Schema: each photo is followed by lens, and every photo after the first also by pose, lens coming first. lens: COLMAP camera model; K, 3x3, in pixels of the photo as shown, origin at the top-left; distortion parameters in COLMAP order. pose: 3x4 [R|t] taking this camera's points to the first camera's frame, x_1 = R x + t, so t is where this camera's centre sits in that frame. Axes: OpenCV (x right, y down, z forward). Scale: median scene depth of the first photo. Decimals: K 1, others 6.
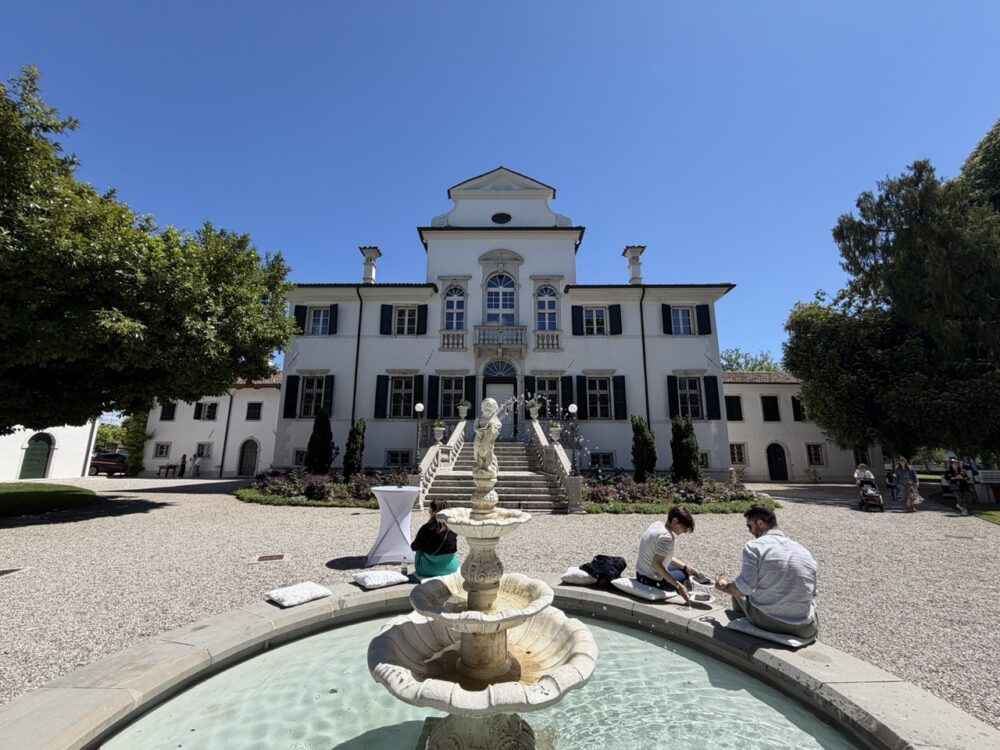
lens RADIAL K [[403.8, 0, 499.6], [0, 403.8, 367.6], [0, 0, 1]] dist [-0.001168, -0.000008]
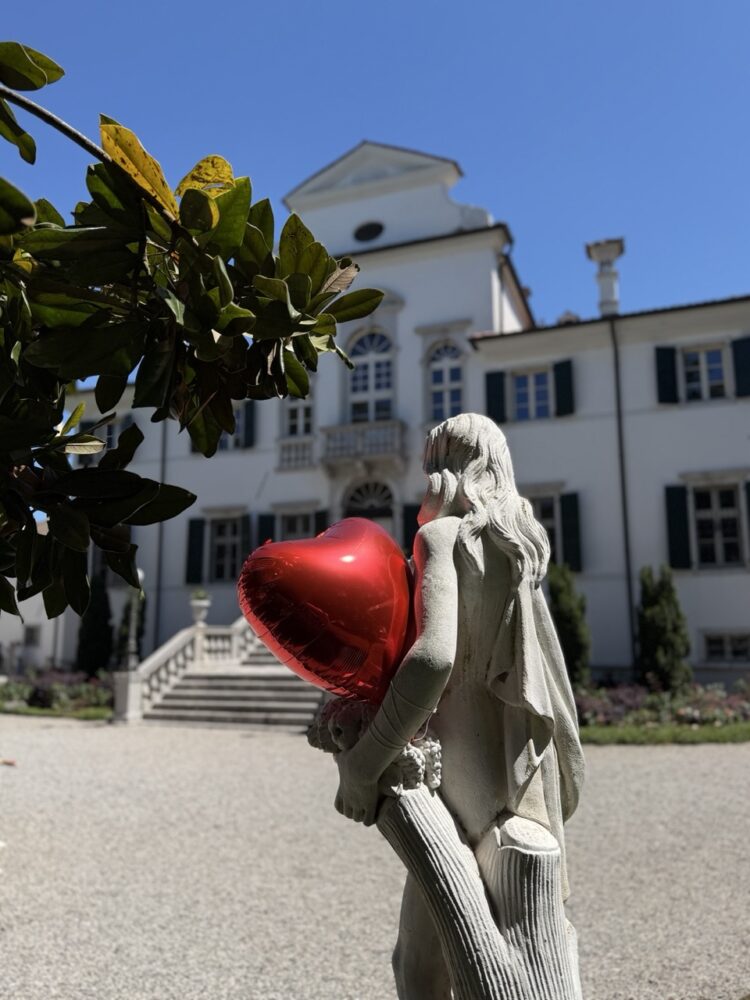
lens RADIAL K [[723.2, 0, 376.4], [0, 723.2, 506.7], [0, 0, 1]] dist [0.074250, 0.000536]
pose [[0.948502, -0.065412, -0.309944, 0.327909], [0.075536, 0.996927, 0.020764, -0.000980], [0.307634, -0.043107, 0.950528, -0.004728]]
